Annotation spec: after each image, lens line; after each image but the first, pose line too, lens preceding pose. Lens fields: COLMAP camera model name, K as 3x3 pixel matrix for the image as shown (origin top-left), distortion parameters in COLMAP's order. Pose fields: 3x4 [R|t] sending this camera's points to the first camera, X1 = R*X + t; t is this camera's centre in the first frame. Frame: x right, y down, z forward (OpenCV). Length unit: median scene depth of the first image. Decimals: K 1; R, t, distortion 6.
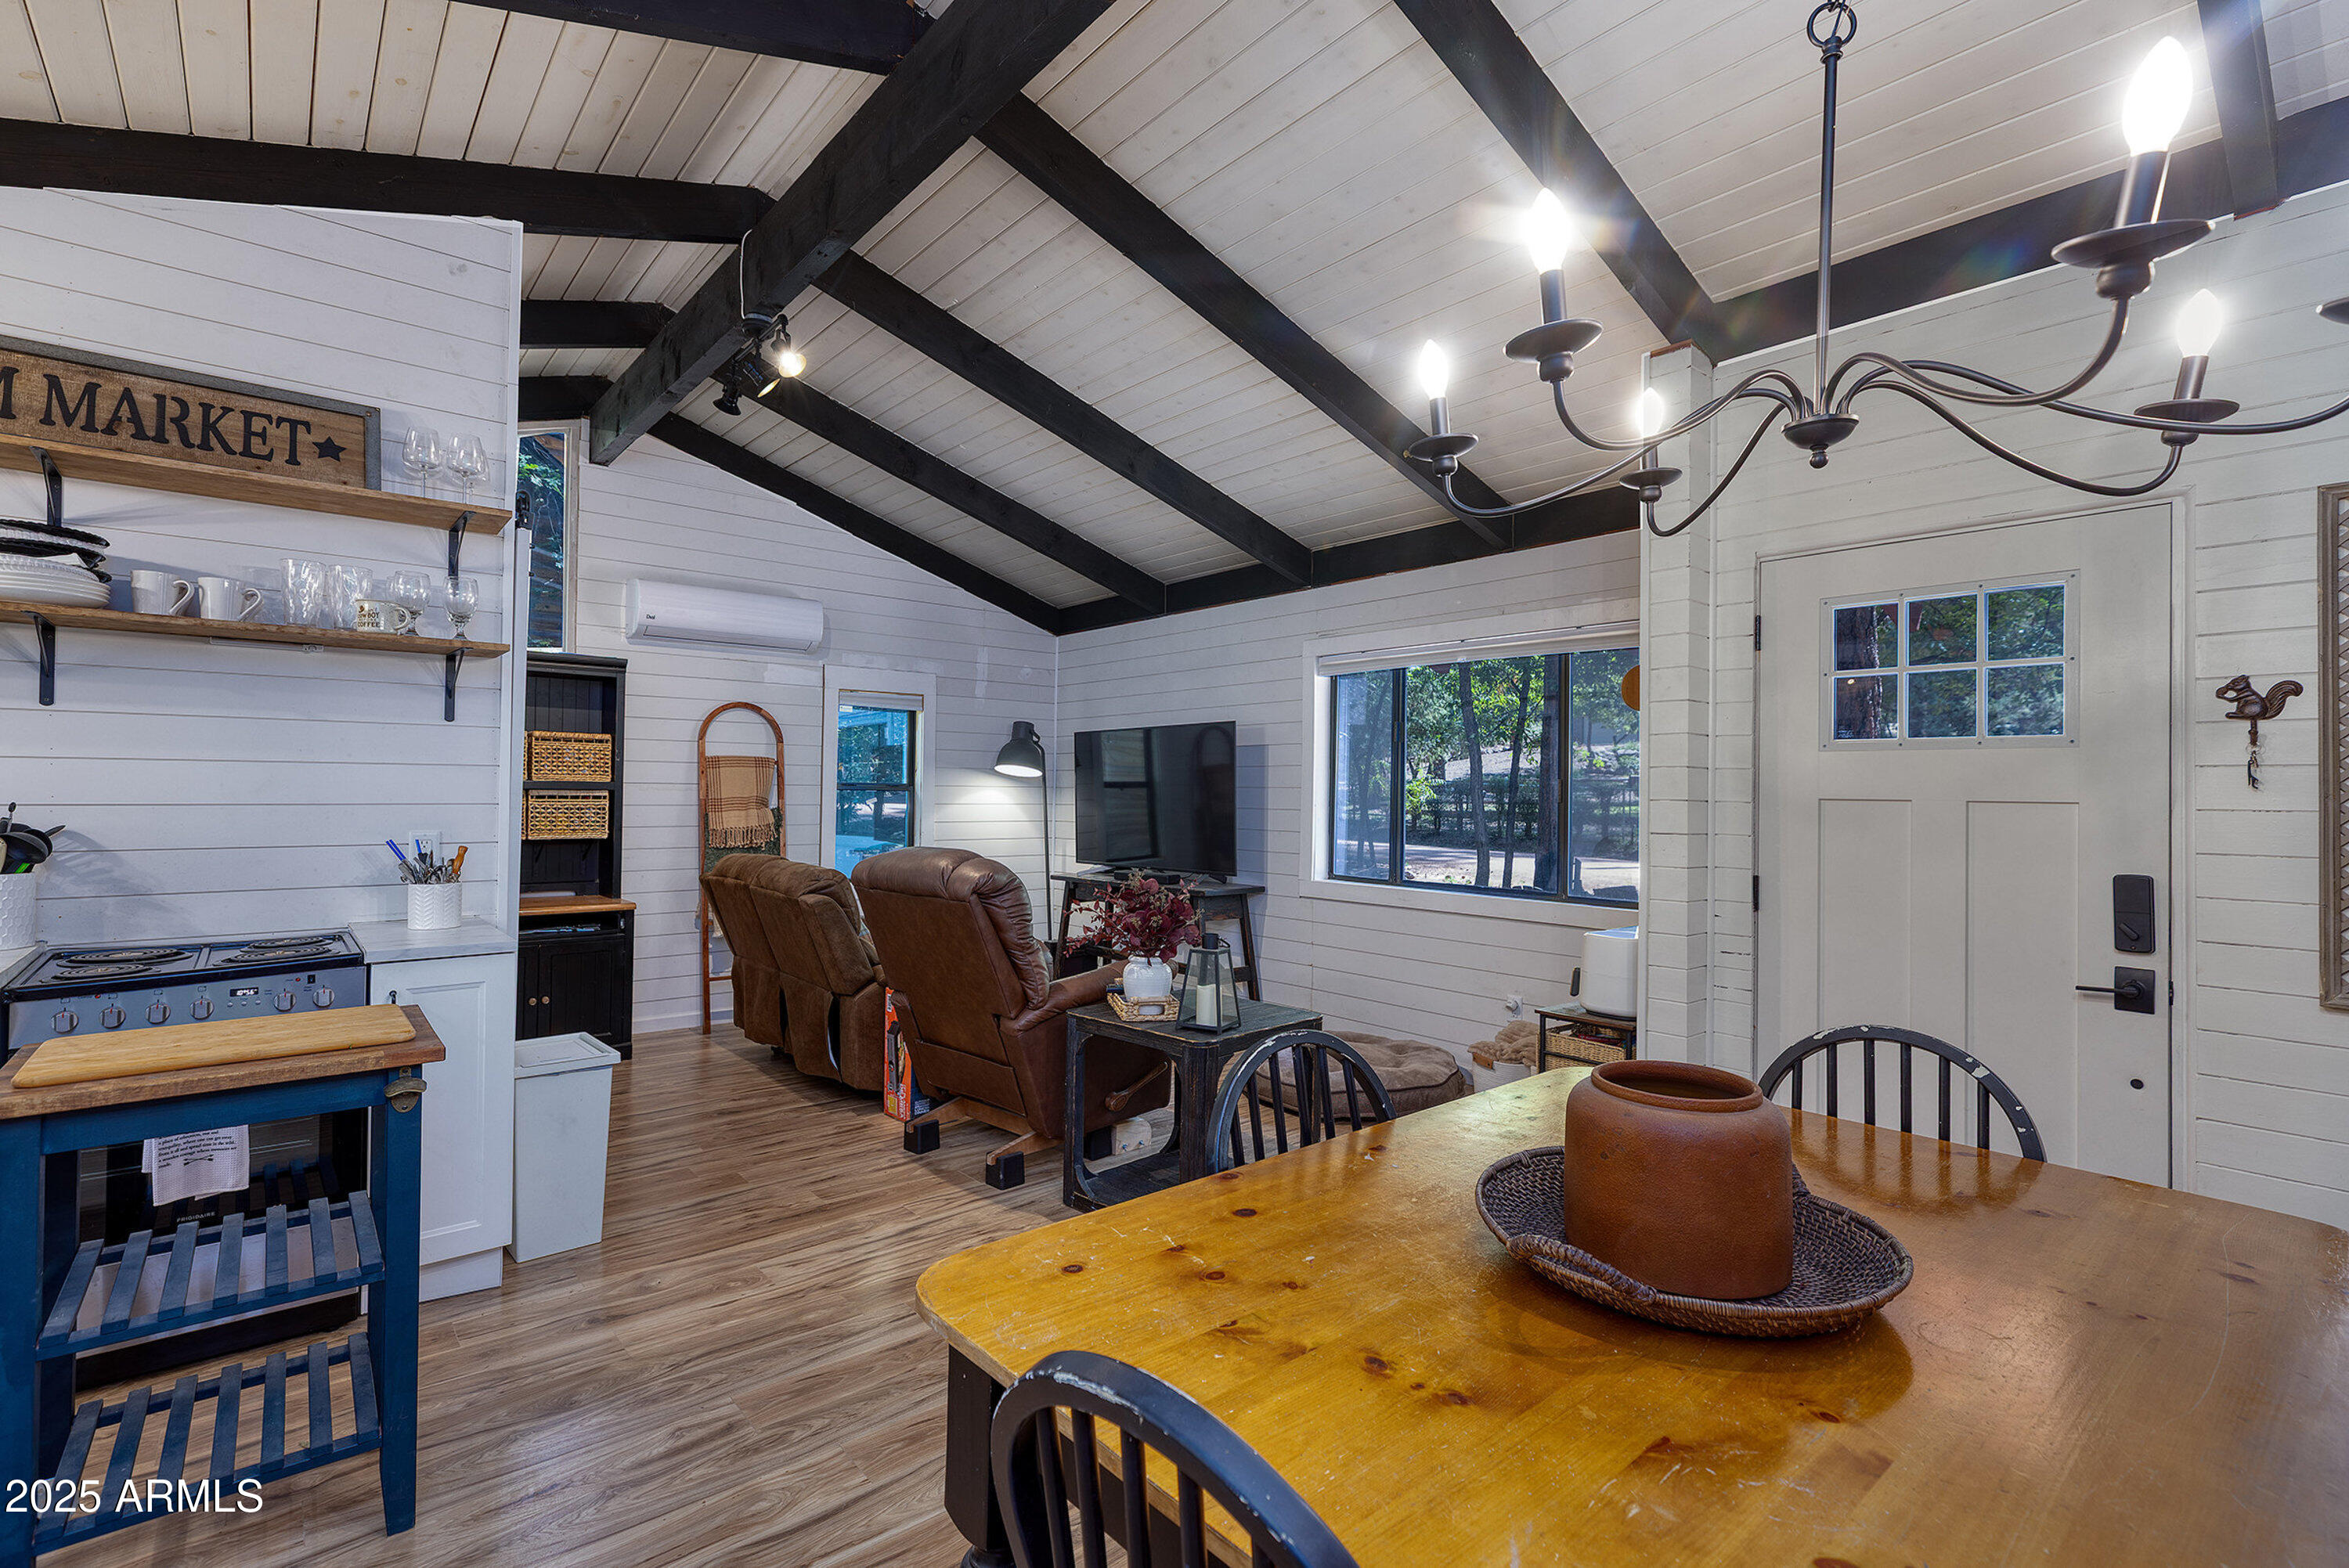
lens RADIAL K [[1052.0, 0, 1135.6], [0, 1052.0, 770.7], [0, 0, 1]] dist [0.001462, 0.000026]
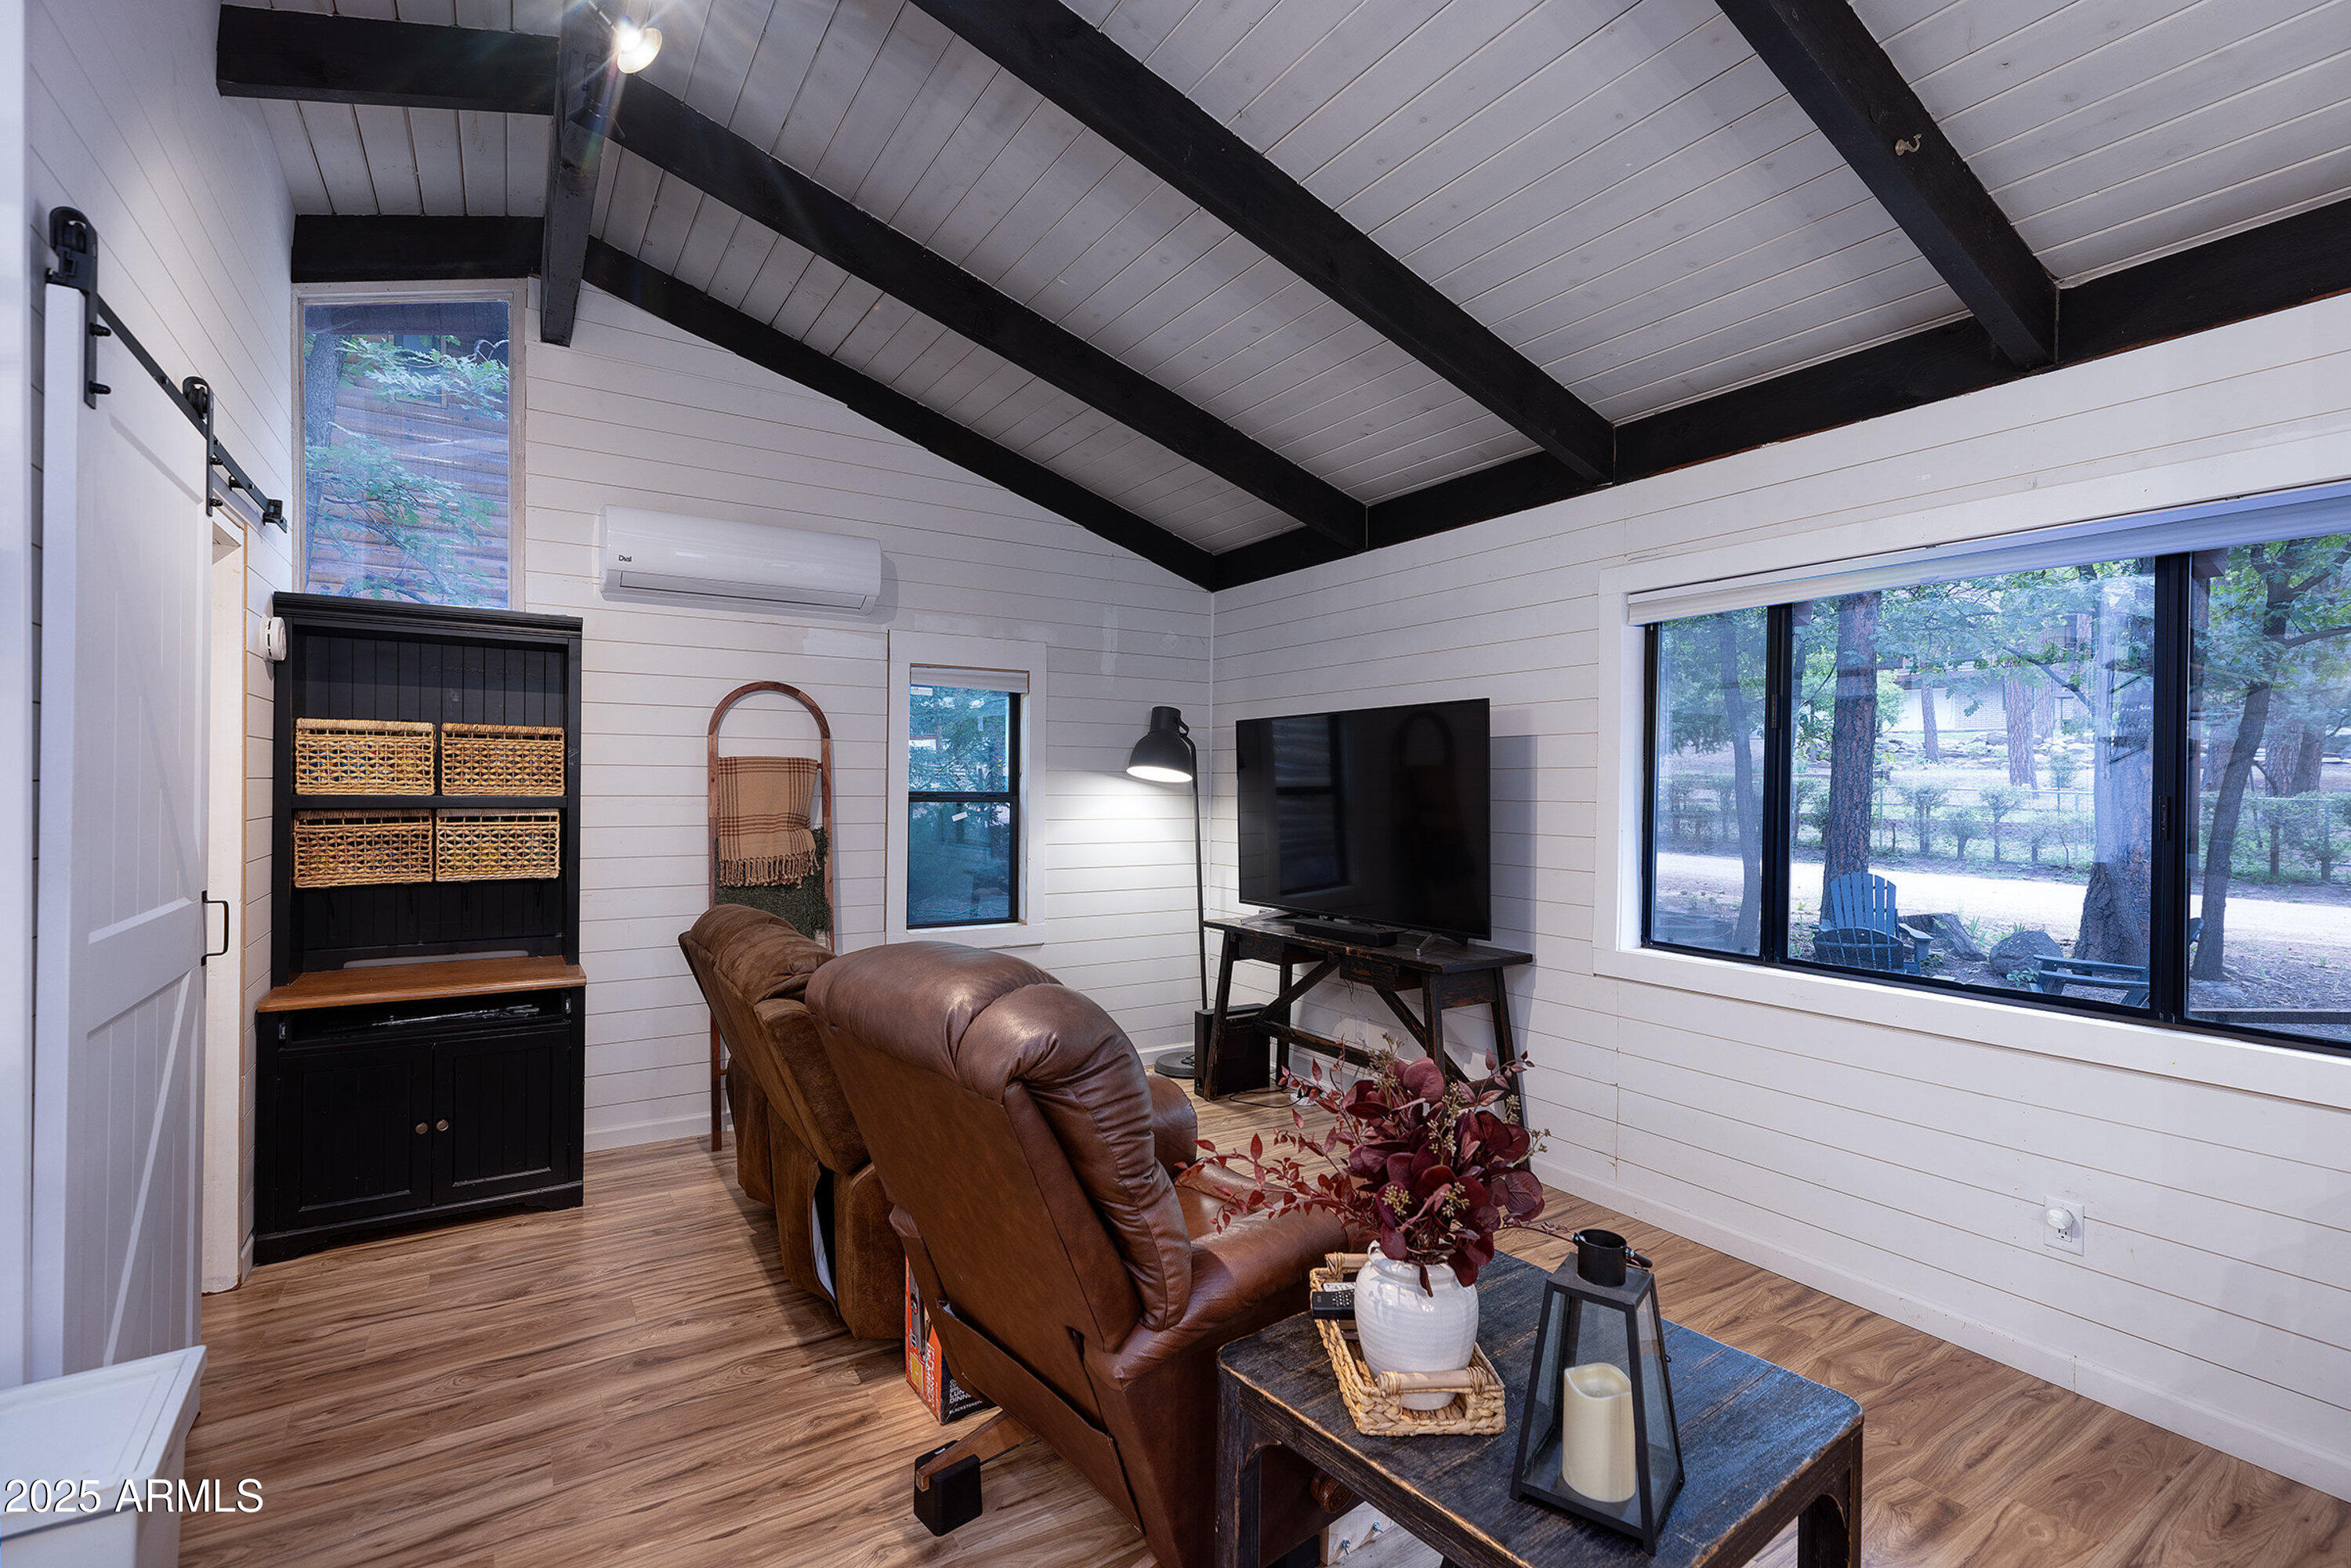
lens RADIAL K [[1052.9, 0, 1136.6], [0, 1052.9, 770.7], [0, 0, 1]] dist [0.001462, 0.000026]
pose [[0.988241, -0.003347, -0.152867, -0.018774], [0.003979, 0.999985, 0.003829, -0.006523], [0.152852, -0.004392, 0.988239, 0.334800]]
